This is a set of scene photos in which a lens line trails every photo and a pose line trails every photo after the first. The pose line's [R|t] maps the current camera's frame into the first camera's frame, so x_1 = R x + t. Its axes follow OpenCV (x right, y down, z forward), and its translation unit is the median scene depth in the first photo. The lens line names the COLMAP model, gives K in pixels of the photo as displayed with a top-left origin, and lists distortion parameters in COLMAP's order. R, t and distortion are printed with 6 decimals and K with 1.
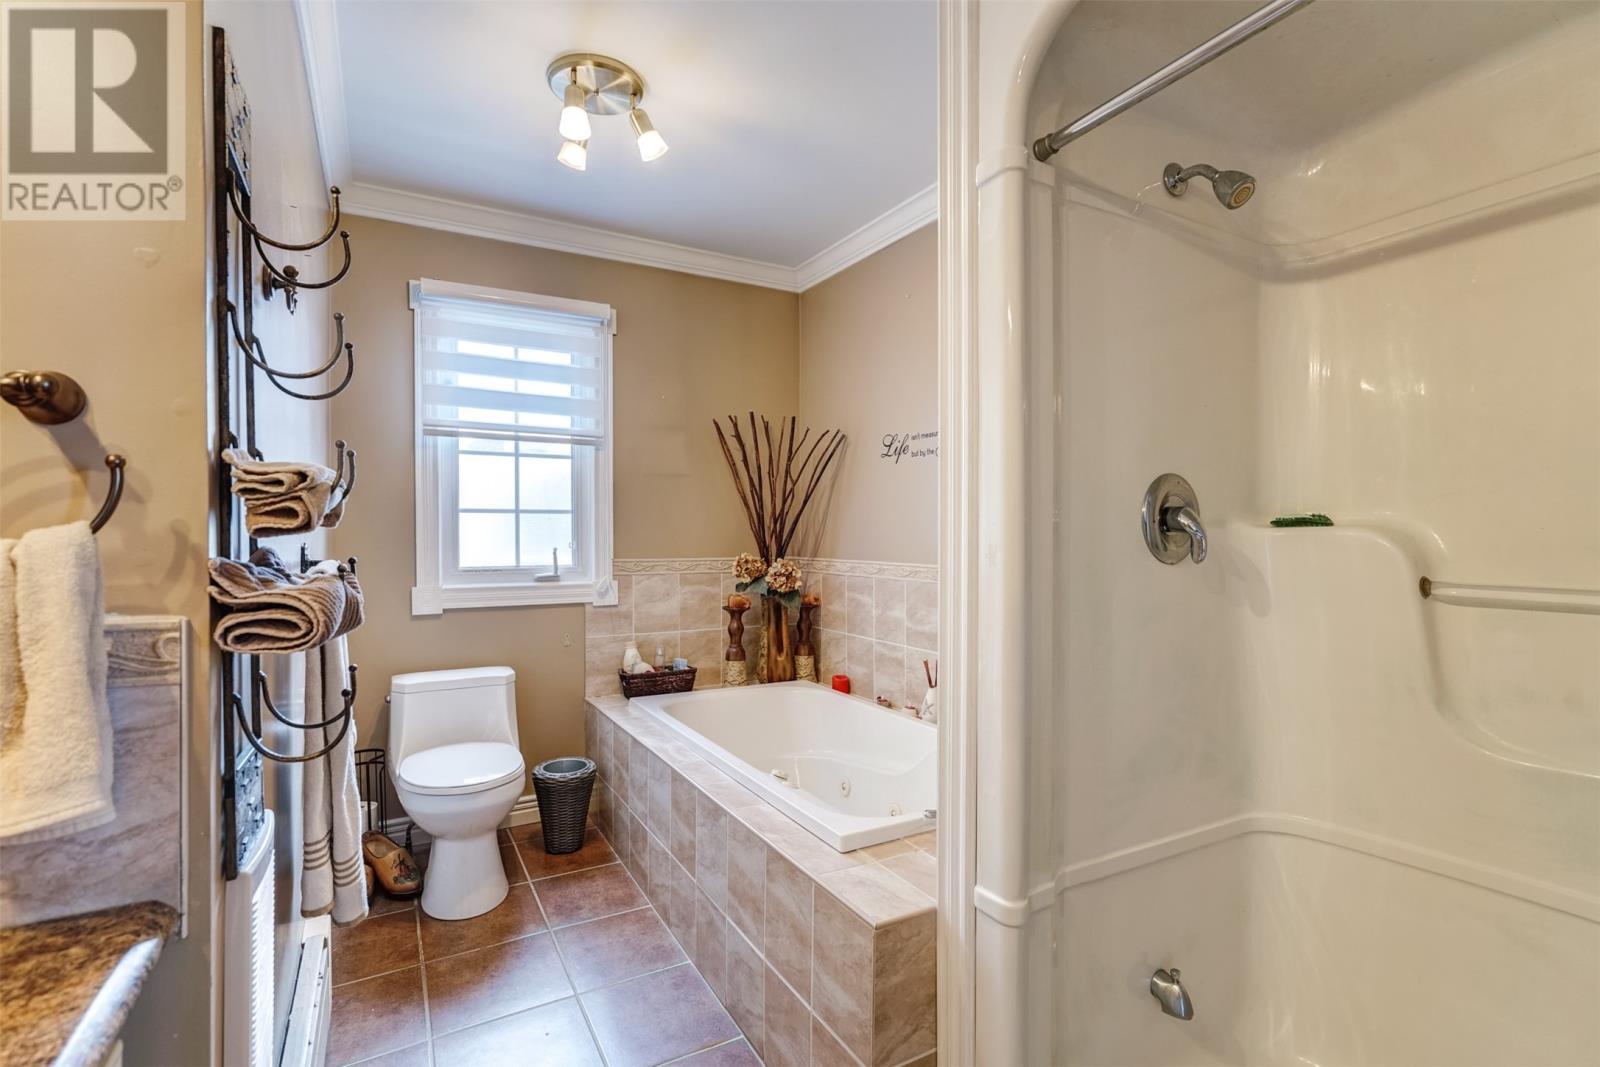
lens RADIAL K [[743.2, 0, 799.8], [0, 743.2, 538.7], [0, 0, 1]] dist [-0.003084, 0.001084]
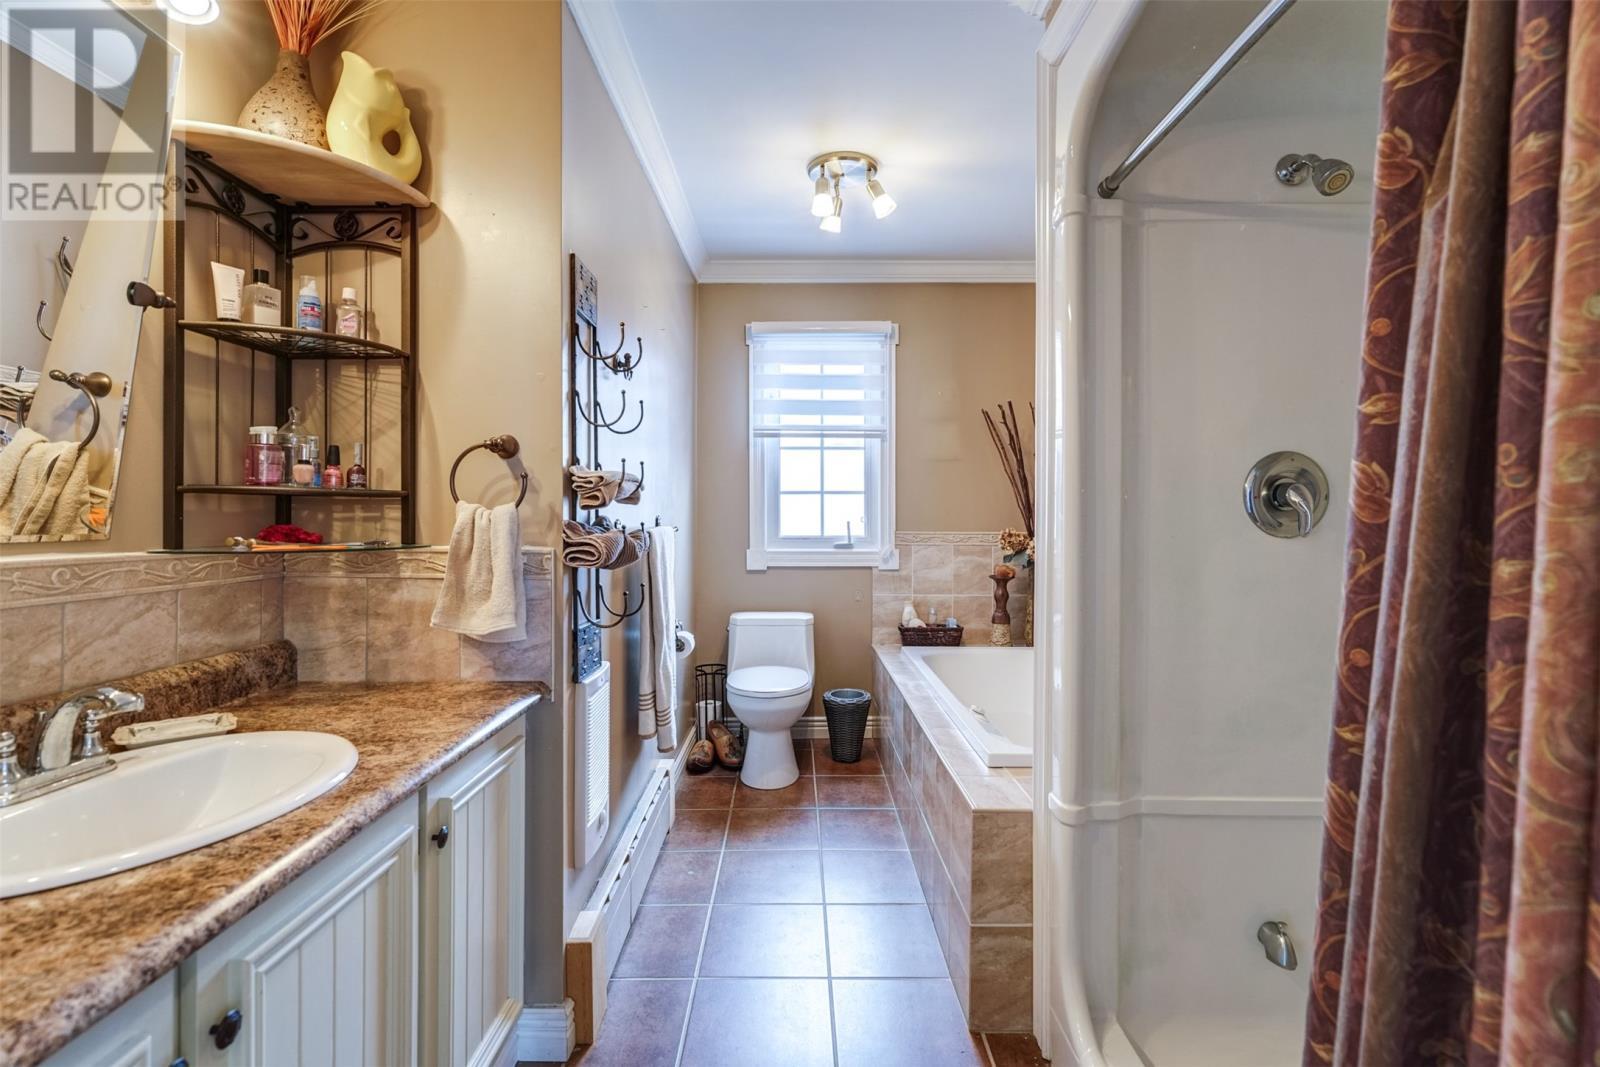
lens RADIAL K [[729.6, 0, 794.7], [0, 729.6, 517.0], [0, 0, 1]] dist [-0.002345, 0.001061]
pose [[0.871621, 0.004446, -0.490160, 0.246492], [-0.004178, 0.999990, 0.001641, 0.003886], [0.490162, 0.000617, 0.871631, -0.145838]]
